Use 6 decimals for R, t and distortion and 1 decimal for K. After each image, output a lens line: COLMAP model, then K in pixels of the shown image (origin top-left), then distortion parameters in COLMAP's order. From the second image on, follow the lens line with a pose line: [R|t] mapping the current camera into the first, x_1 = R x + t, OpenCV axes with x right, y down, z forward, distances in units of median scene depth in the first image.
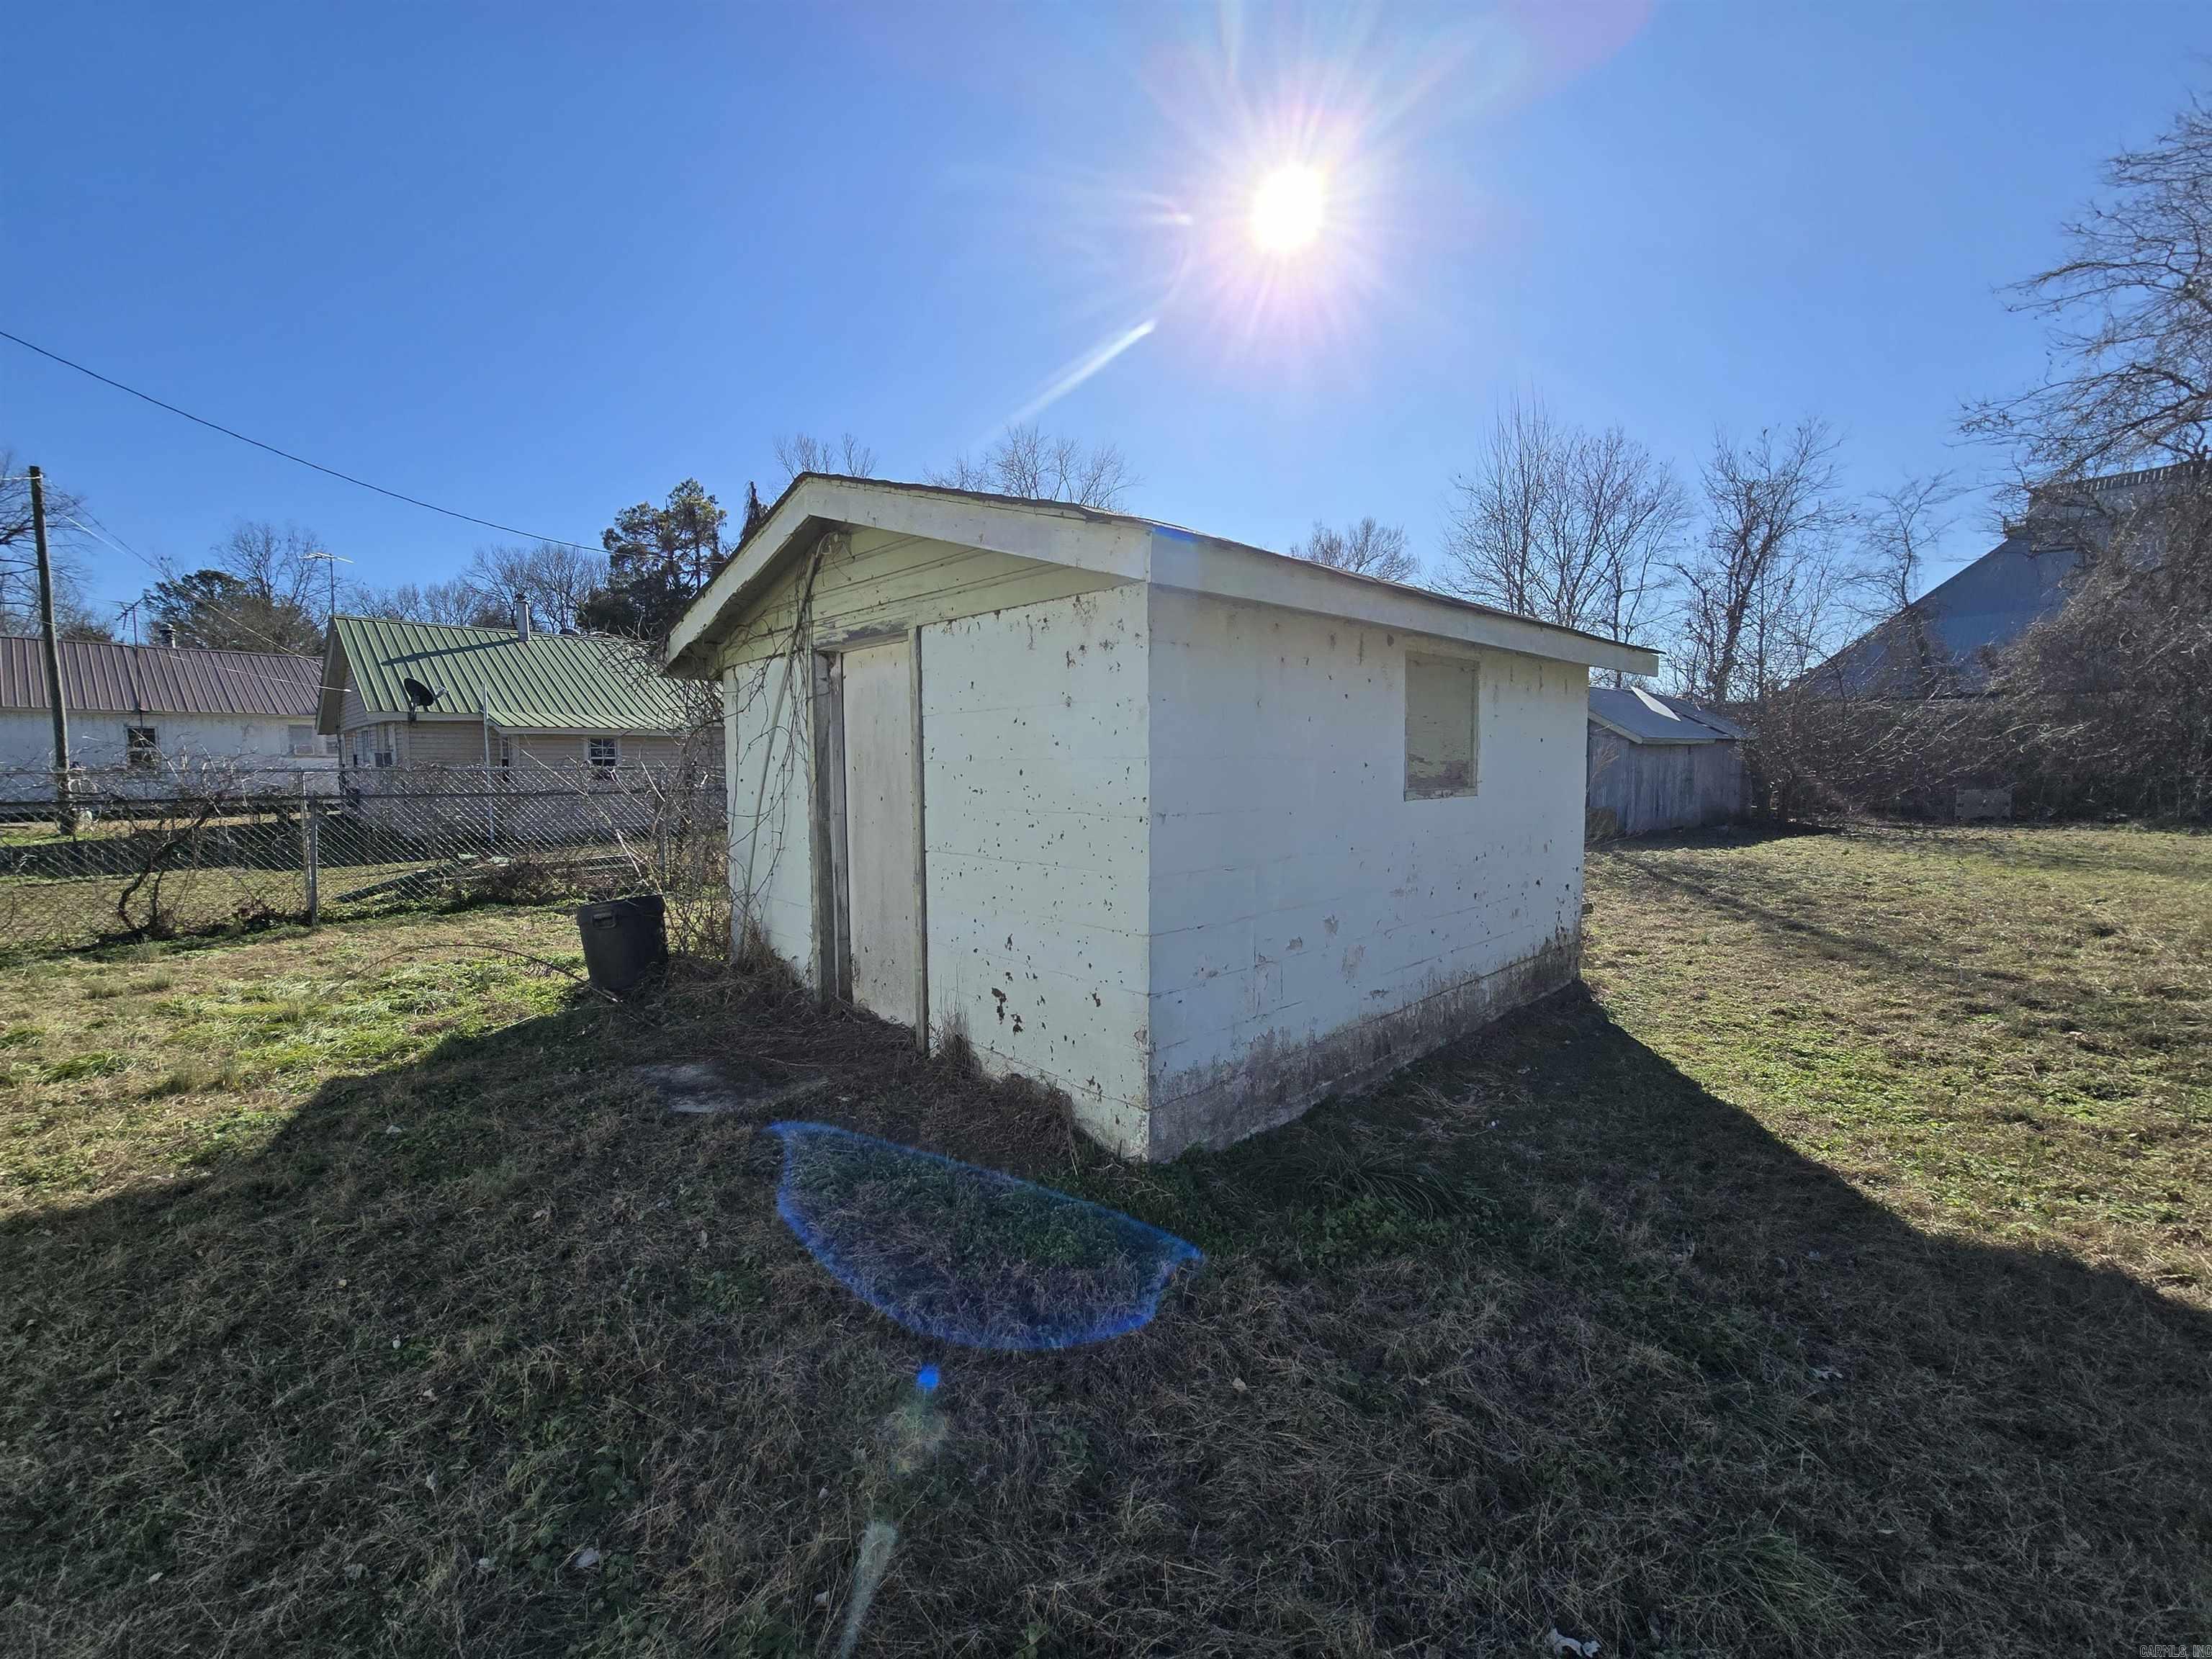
lens RADIAL K [[909.6, 0, 1097.7], [0, 909.6, 827.4], [0, 0, 1]] dist [-0.003202, 0.000284]
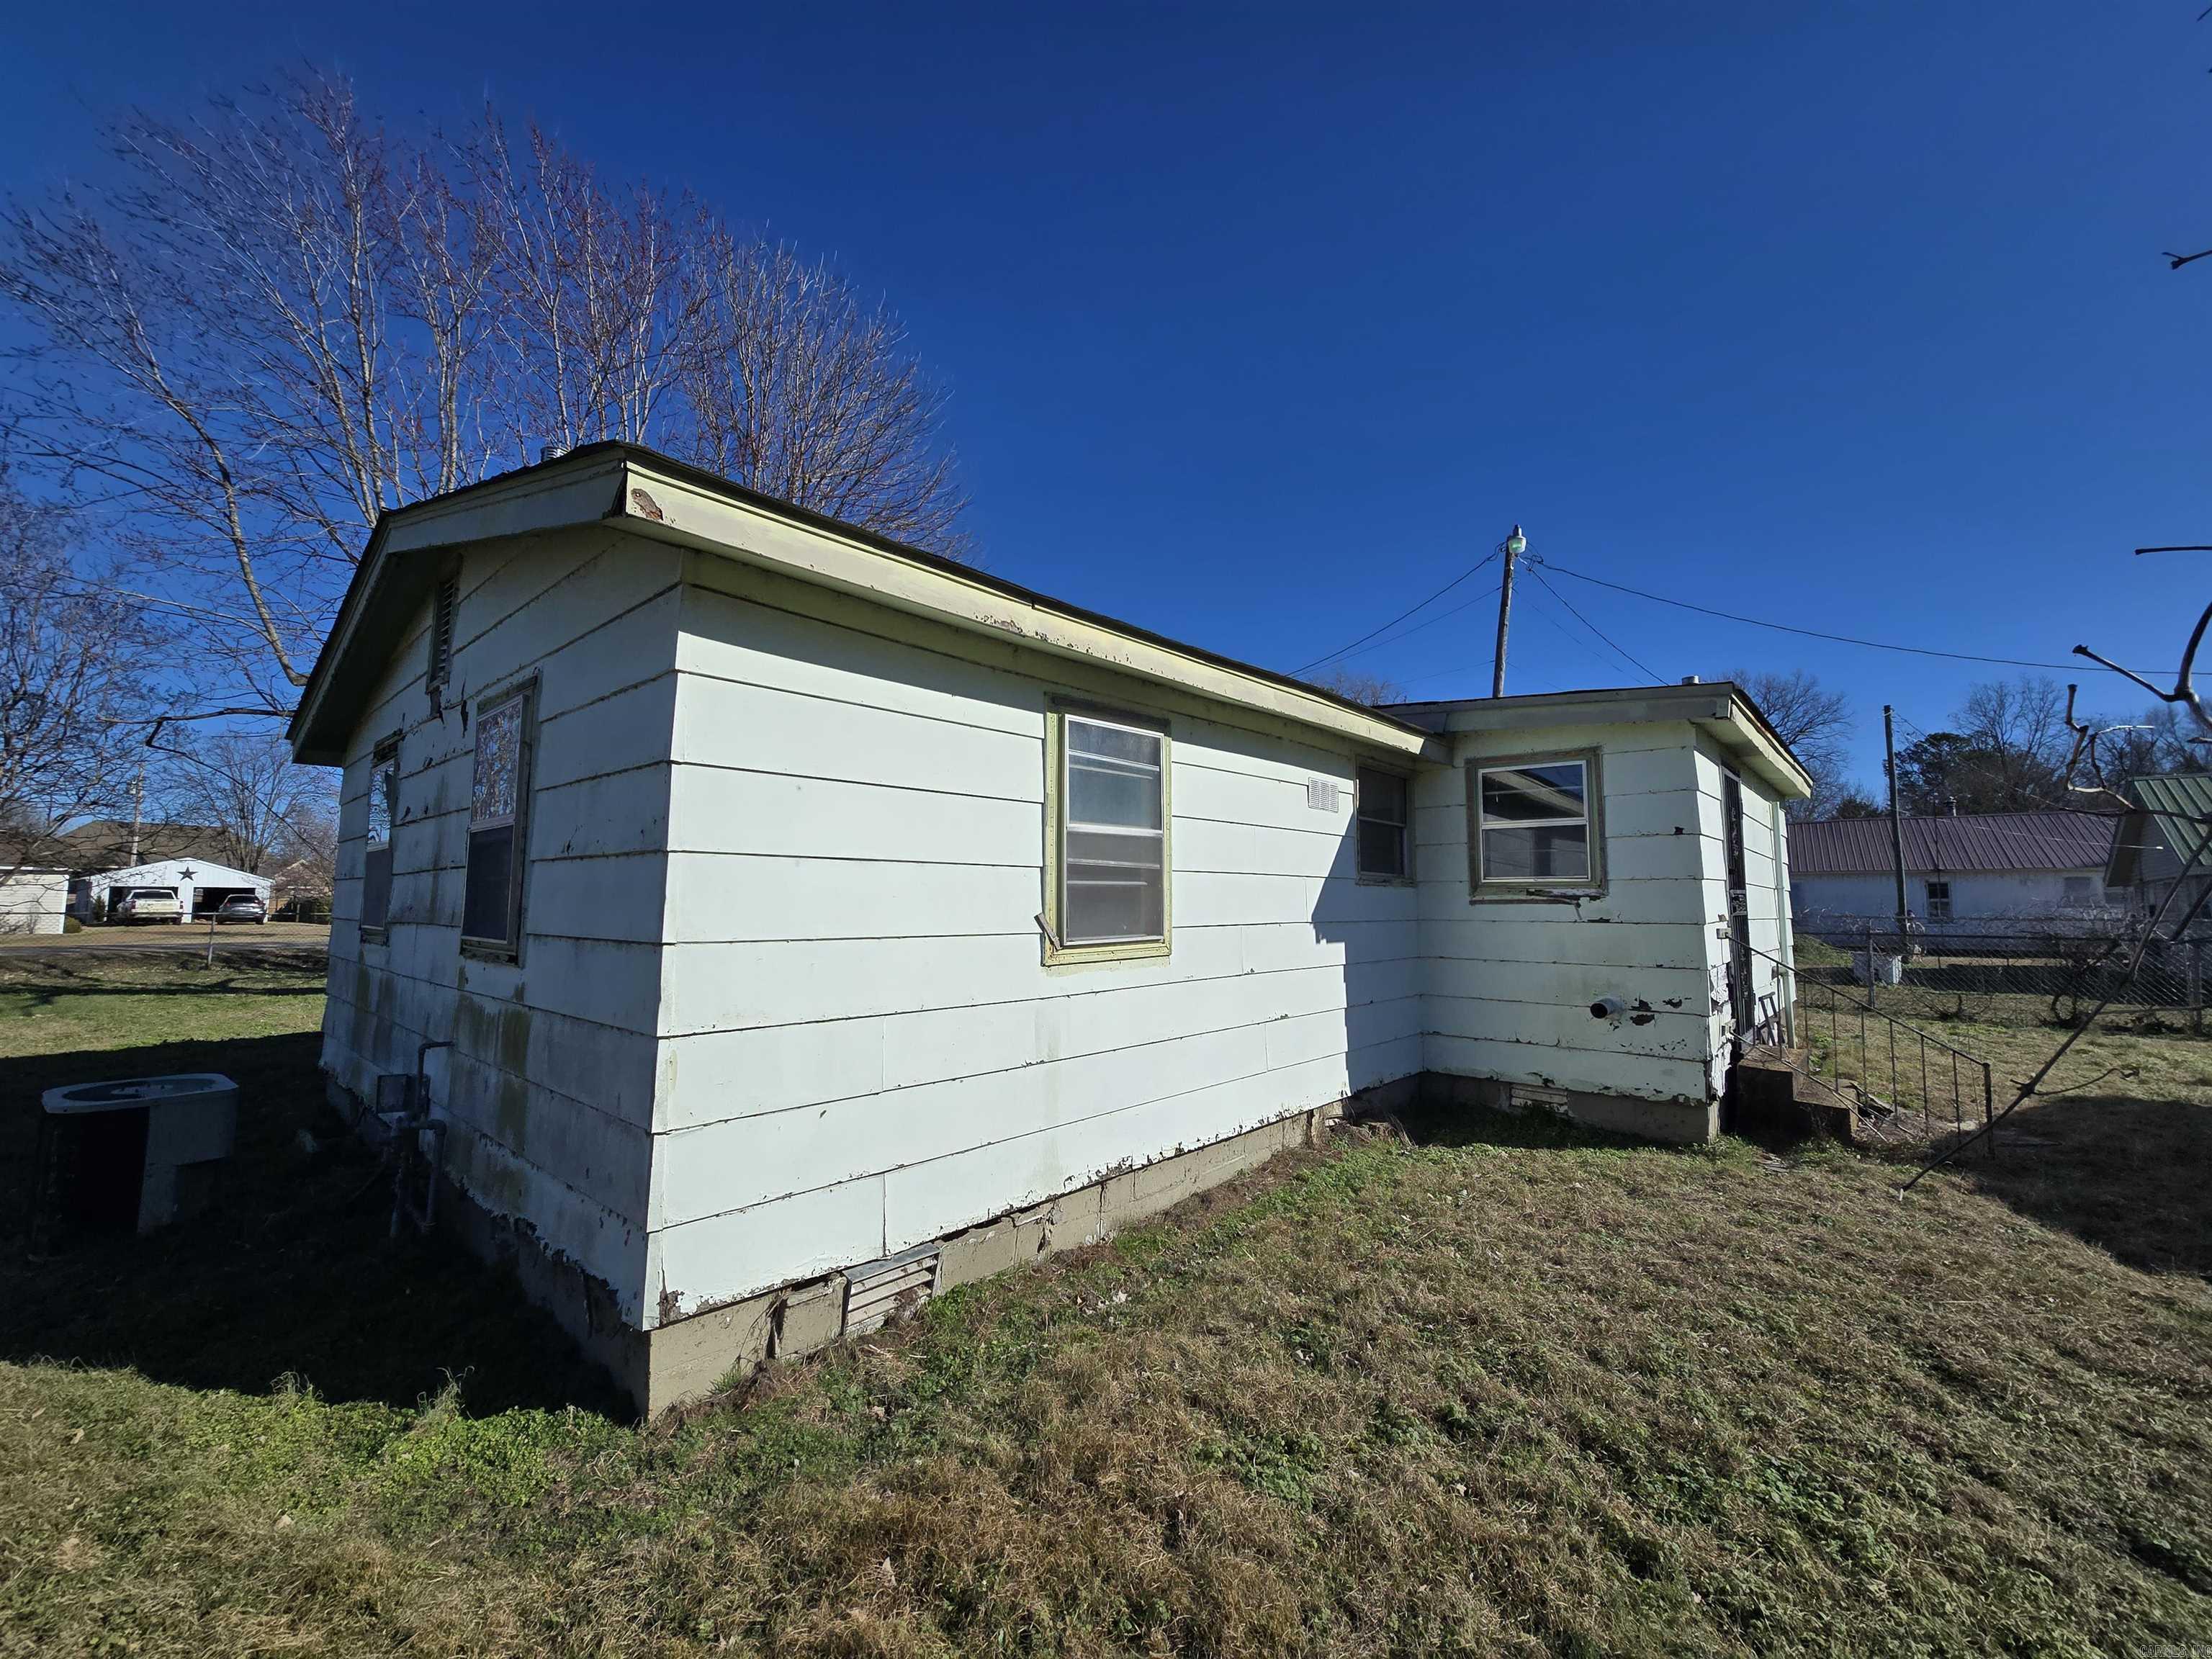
lens RADIAL K [[909.6, 0, 1097.7], [0, 909.6, 827.4], [0, 0, 1]] dist [-0.003202, 0.000284]
pose [[0.064200, -0.079377, -0.994775, 0.116031], [-0.081777, 0.993061, -0.084518, 0.013778], [0.994581, 0.086776, 0.057264, -0.215268]]
